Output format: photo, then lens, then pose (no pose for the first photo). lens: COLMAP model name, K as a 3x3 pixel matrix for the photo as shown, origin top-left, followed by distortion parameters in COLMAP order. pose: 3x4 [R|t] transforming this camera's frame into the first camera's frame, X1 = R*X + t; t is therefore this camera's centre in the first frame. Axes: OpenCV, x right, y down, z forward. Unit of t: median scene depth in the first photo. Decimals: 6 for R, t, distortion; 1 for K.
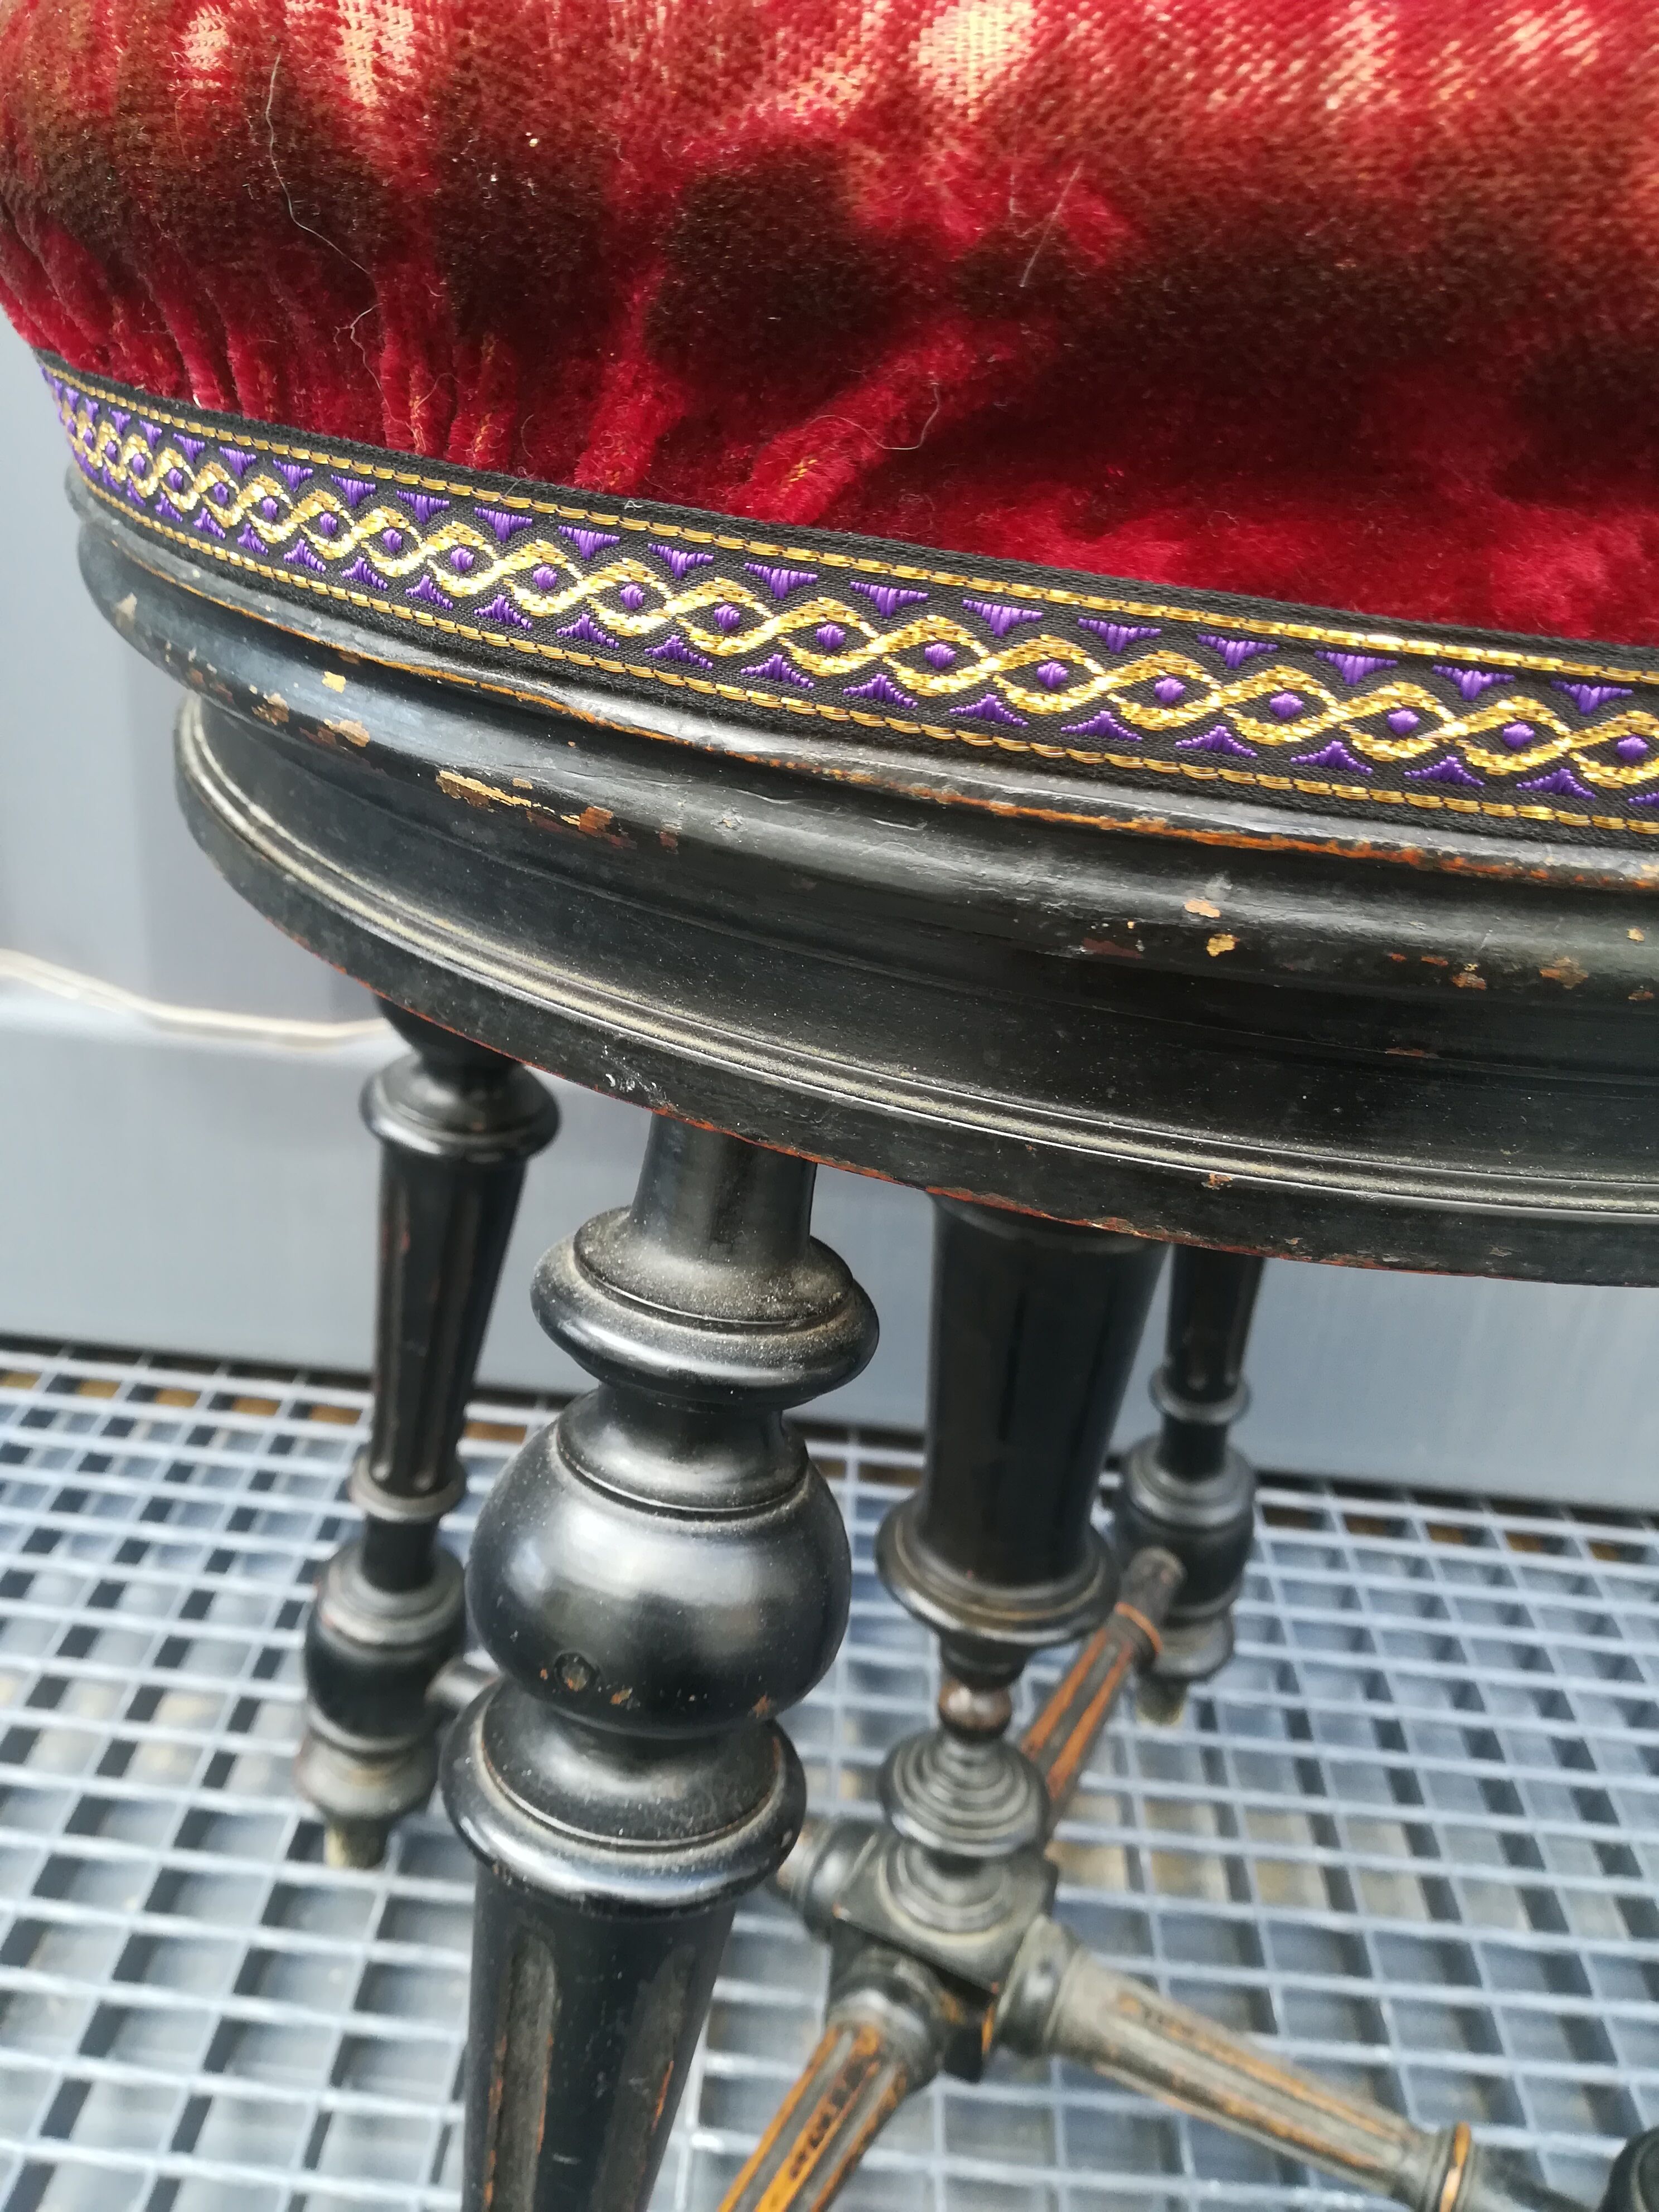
lens RADIAL K [[1746.6, 0, 829.5], [0, 1746.6, 1106.0], [0, 0, 1]] dist [0.021092, -0.067602]
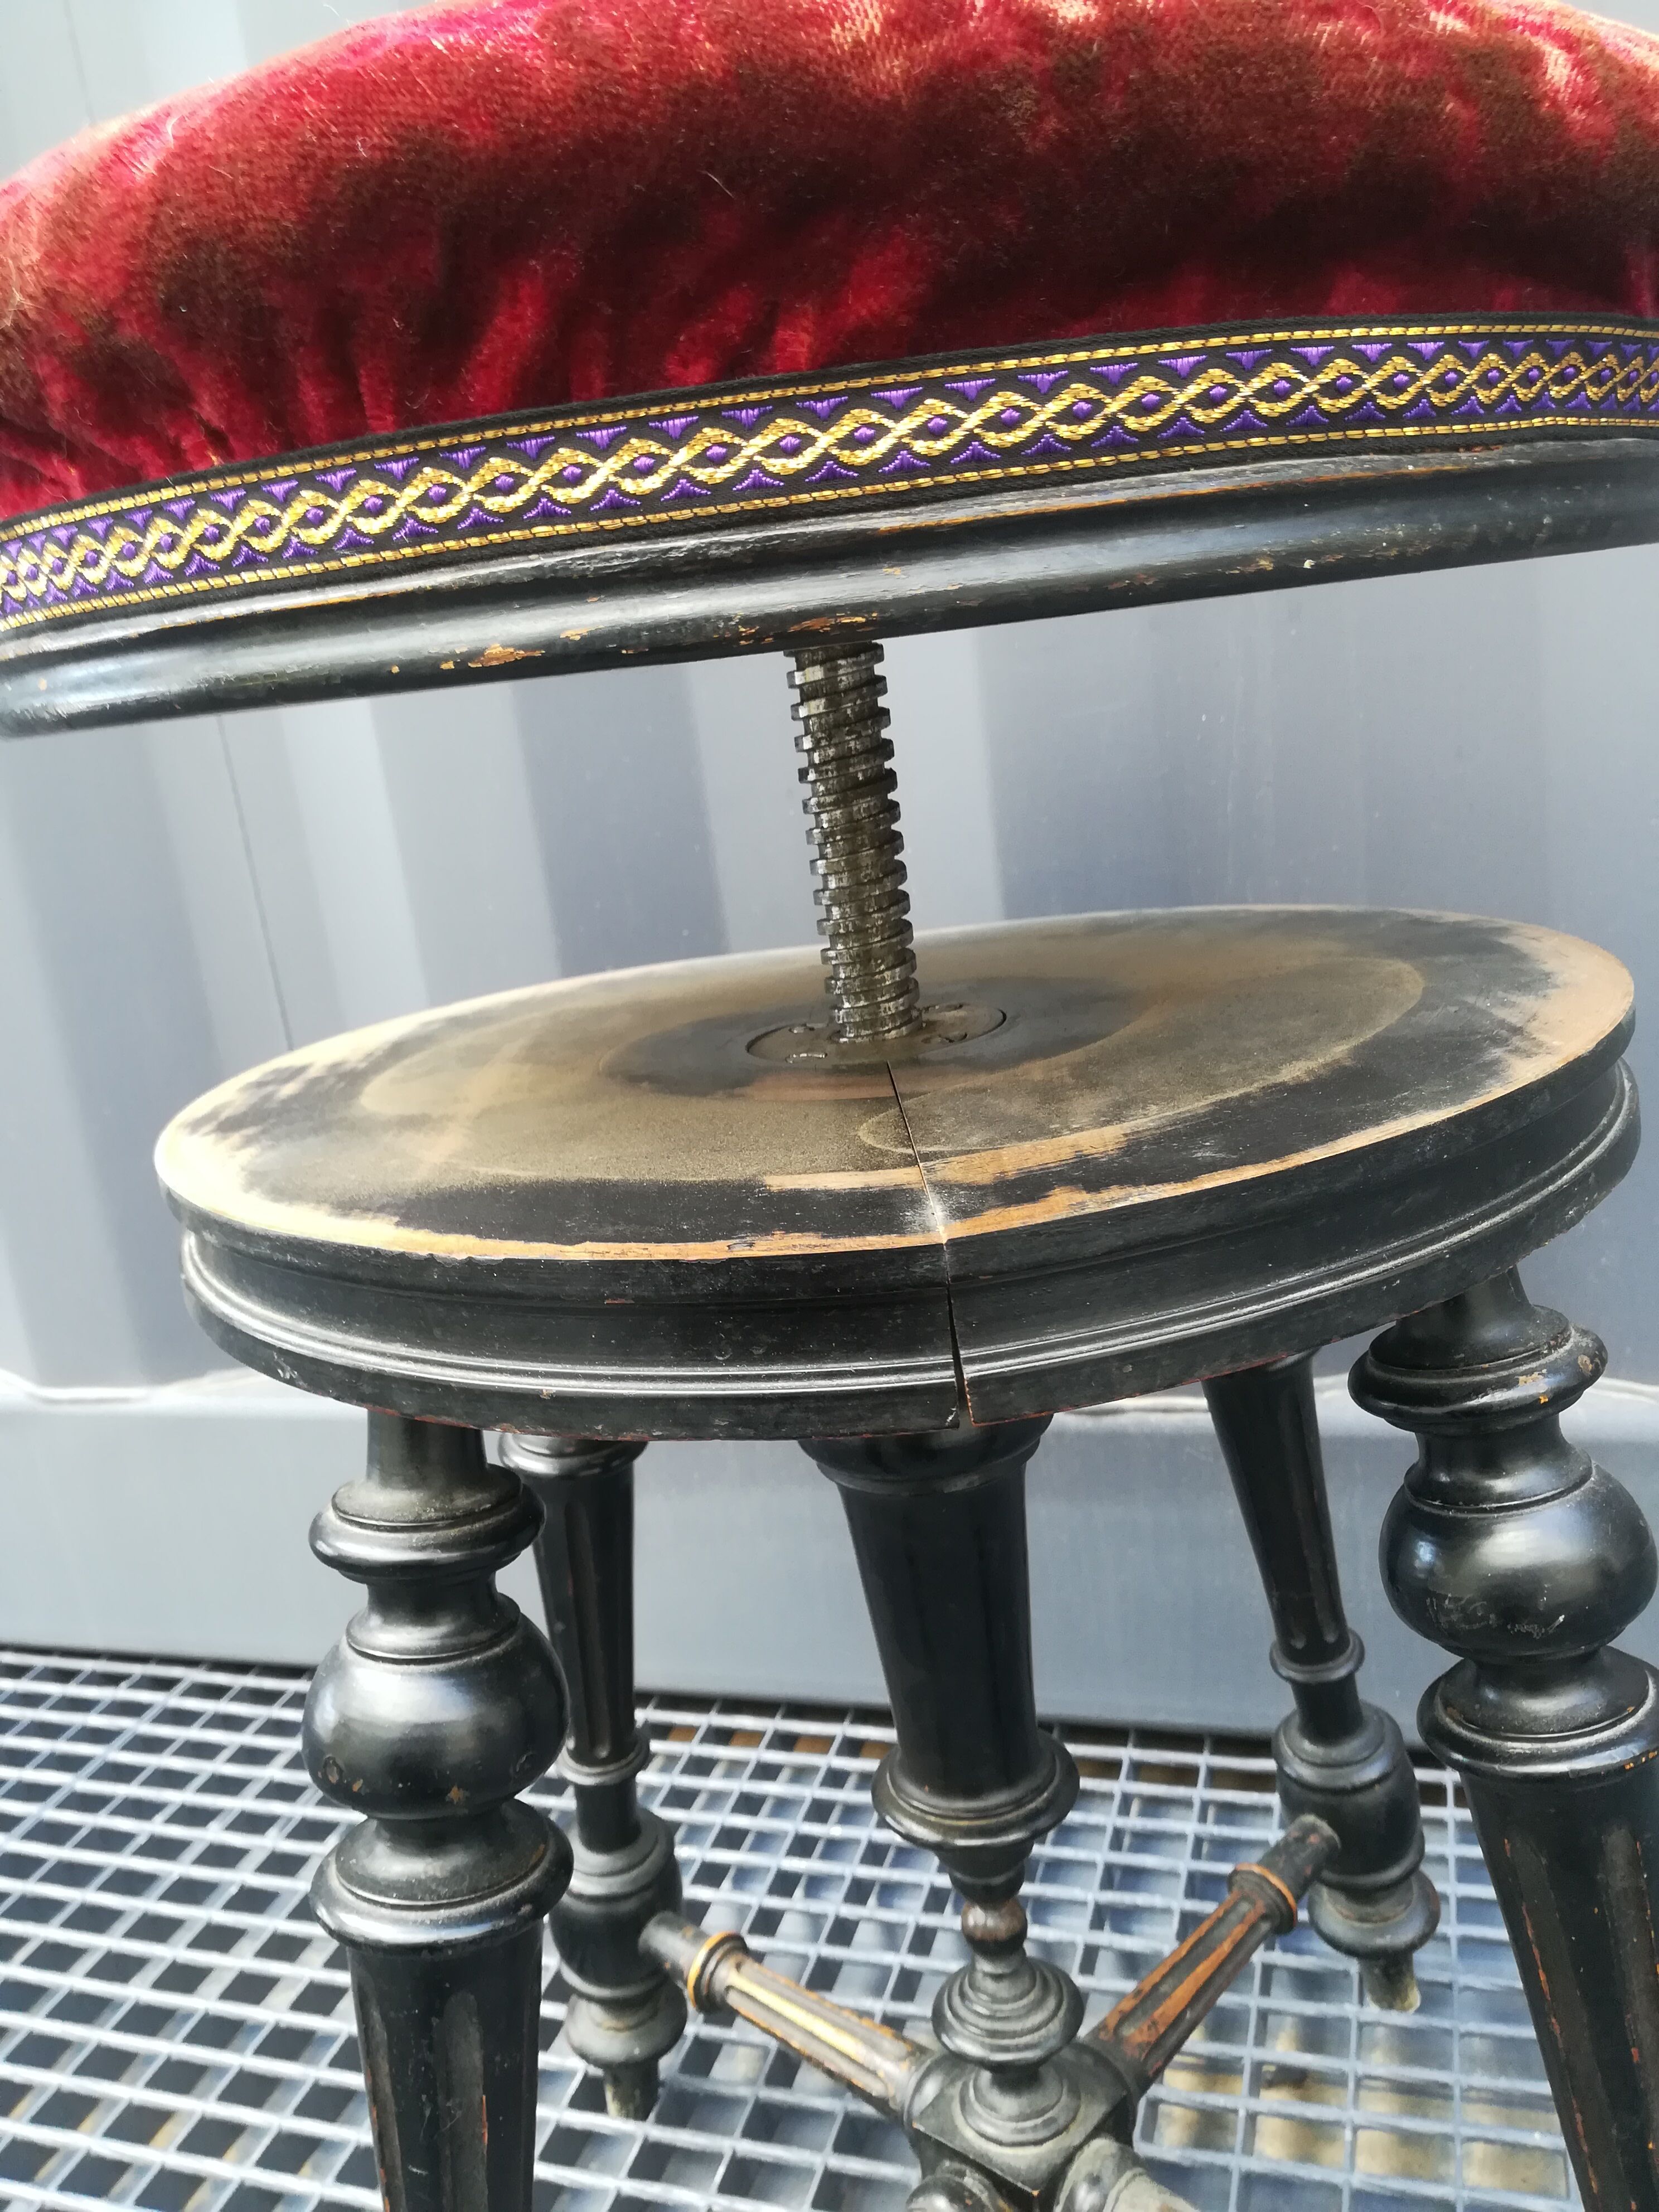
lens RADIAL K [[1746.6, 0, 829.5], [0, 1746.6, 1106.0], [0, 0, 1]] dist [0.021092, -0.067602]
pose [[0.940342, -0.148621, -0.306053, 0.403160], [0.082388, 0.972242, -0.218990, 0.064373], [0.330105, 0.180710, 0.926485, -0.186241]]
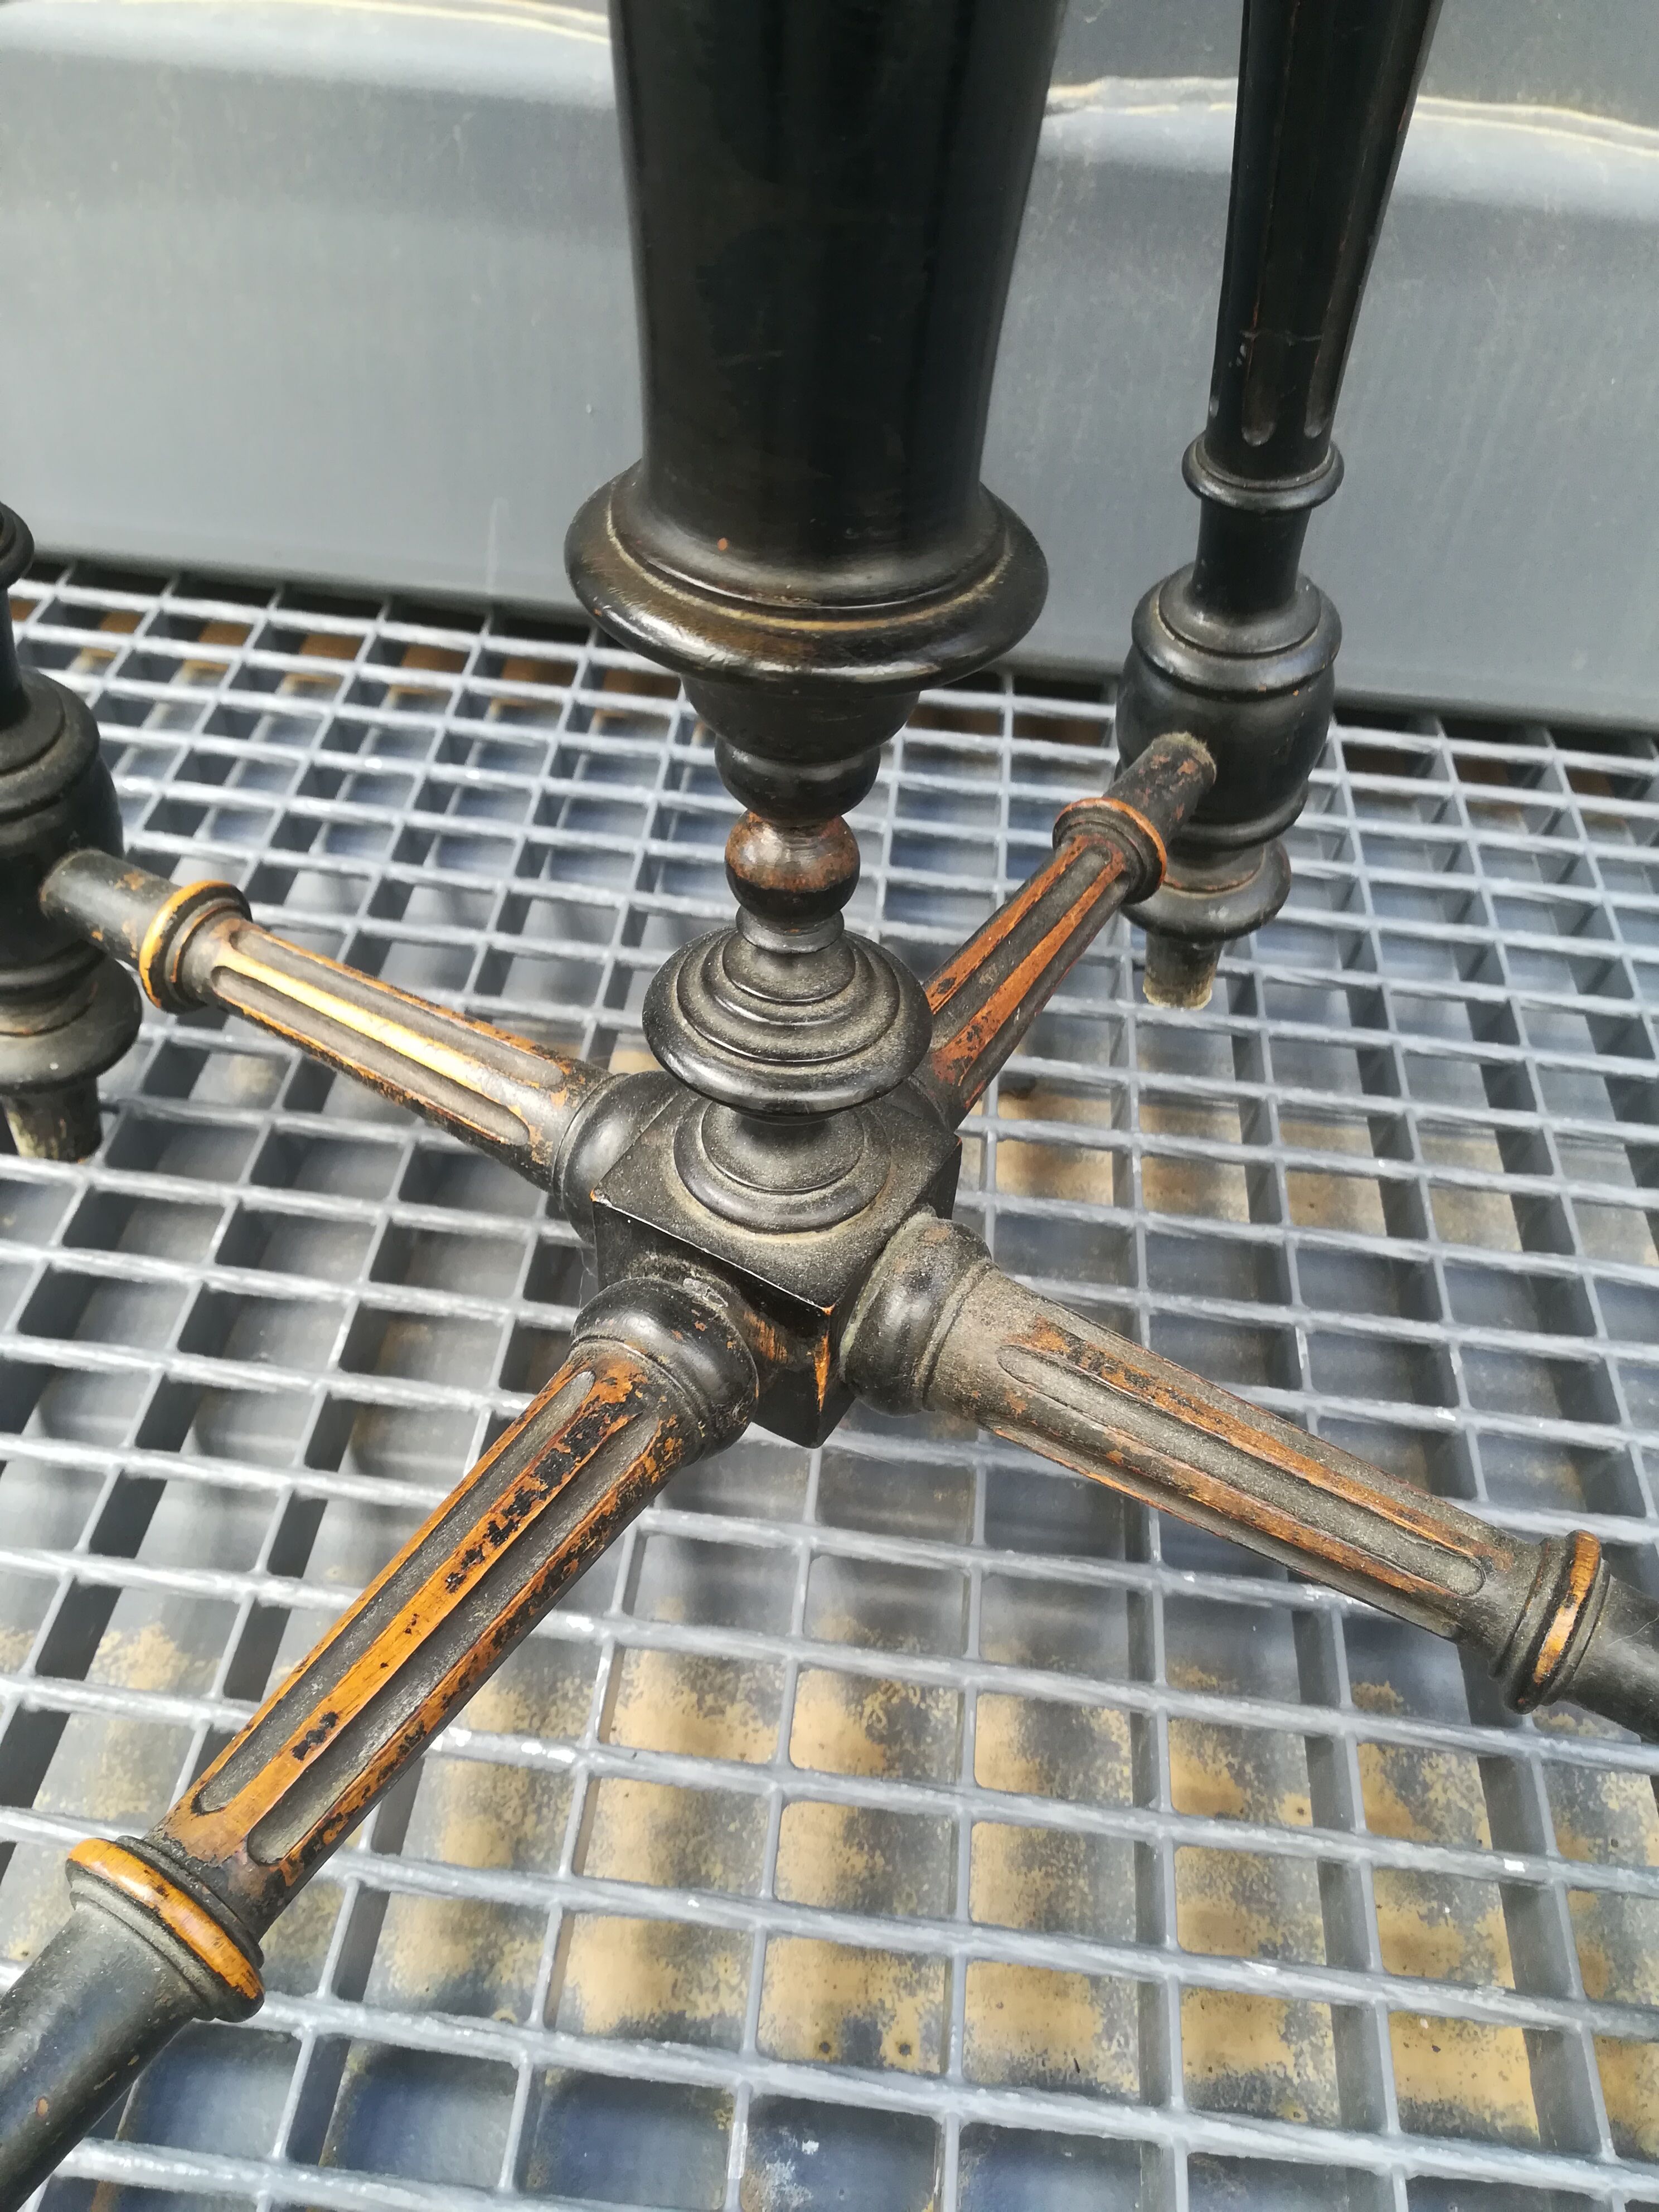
lens RADIAL K [[1725.2, 0, 869.5], [0, 1725.2, 1130.7], [0, 0, 1]] dist [-0.004042, -0.006496]
pose [[0.999373, 0.012561, -0.033114, 0.125274], [-0.000538, 0.940273, 0.340421, 0.233151], [0.035412, -0.340190, 0.939690, 0.442234]]
